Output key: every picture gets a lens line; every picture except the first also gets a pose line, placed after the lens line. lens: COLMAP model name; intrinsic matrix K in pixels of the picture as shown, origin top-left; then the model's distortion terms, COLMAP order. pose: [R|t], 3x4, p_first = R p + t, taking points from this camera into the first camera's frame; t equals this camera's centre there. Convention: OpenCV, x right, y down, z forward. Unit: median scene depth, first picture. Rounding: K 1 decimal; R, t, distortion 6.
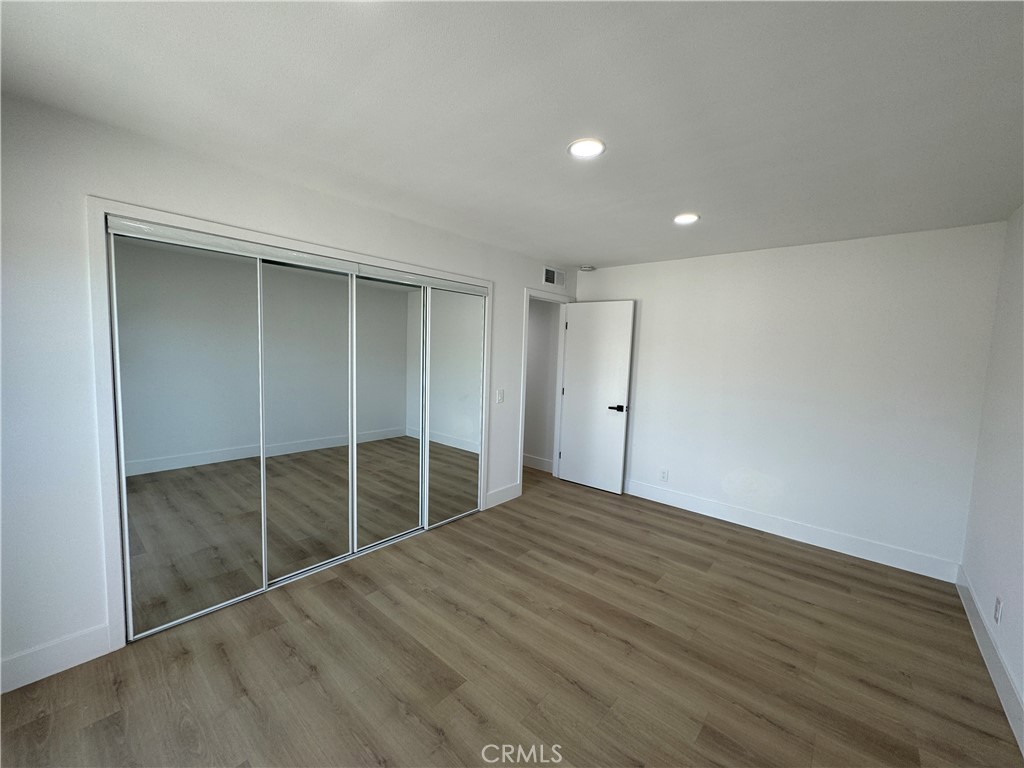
lens RADIAL K [[407.8, 0, 514.0], [0, 407.8, 388.7], [0, 0, 1]] dist [-0.004218, 0.000977]
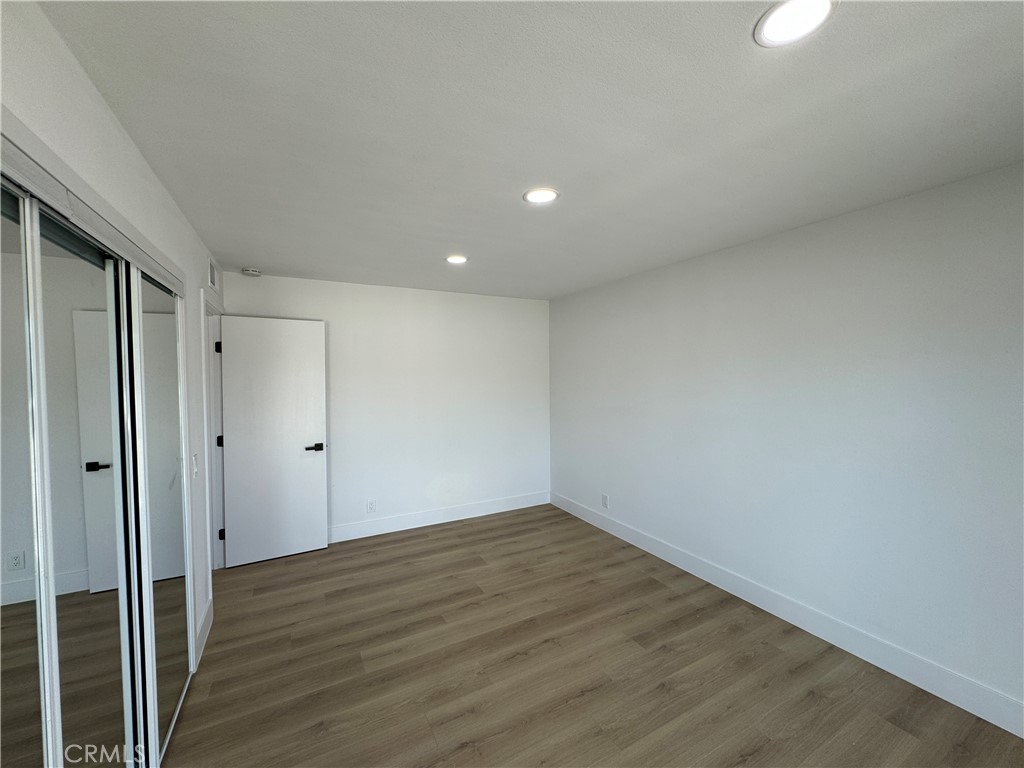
lens RADIAL K [[407.8, 0, 511.7], [0, 407.8, 383.8], [0, 0, 1]] dist [-0.004218, 0.000977]
pose [[0.354823, -0.060068, 0.933002, -0.564546], [0.110672, 0.993616, 0.021882, -0.083473], [-0.928360, 0.095493, 0.359205, 0.463729]]
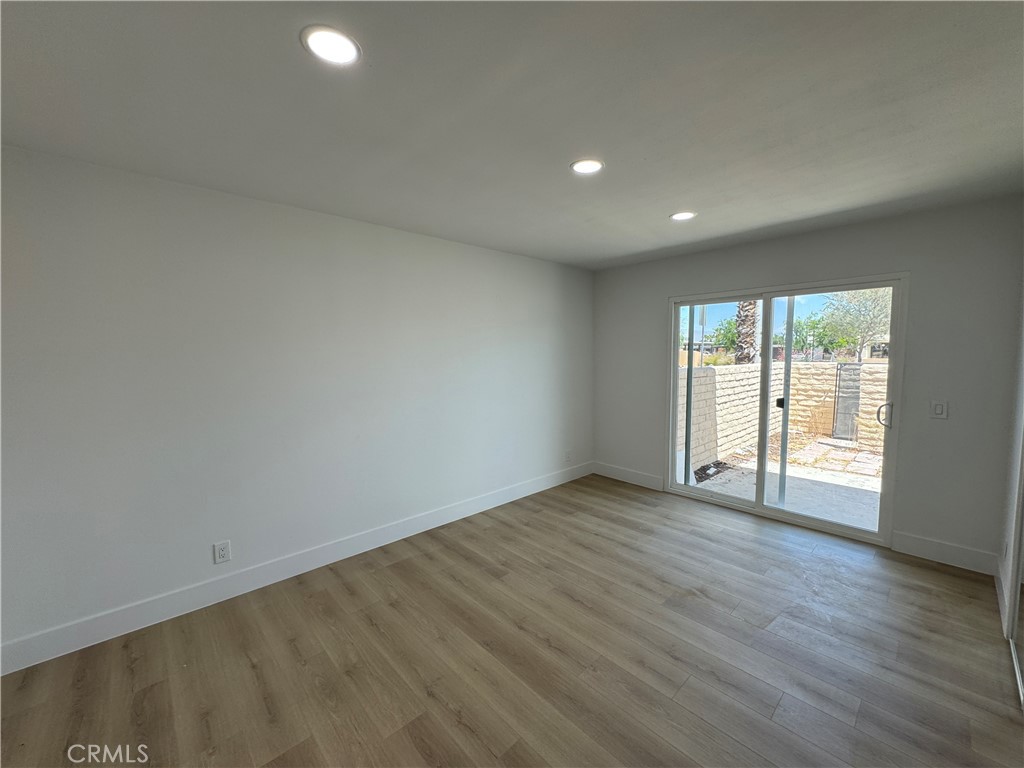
lens RADIAL K [[407.8, 0, 513.8], [0, 407.8, 383.0], [0, 0, 1]] dist [-0.004218, 0.000977]
pose [[-0.993738, -0.032547, 0.106886, 0.151582], [-0.013034, 0.983870, 0.178408, -0.128374], [-0.110969, 0.175898, -0.978134, 1.420025]]
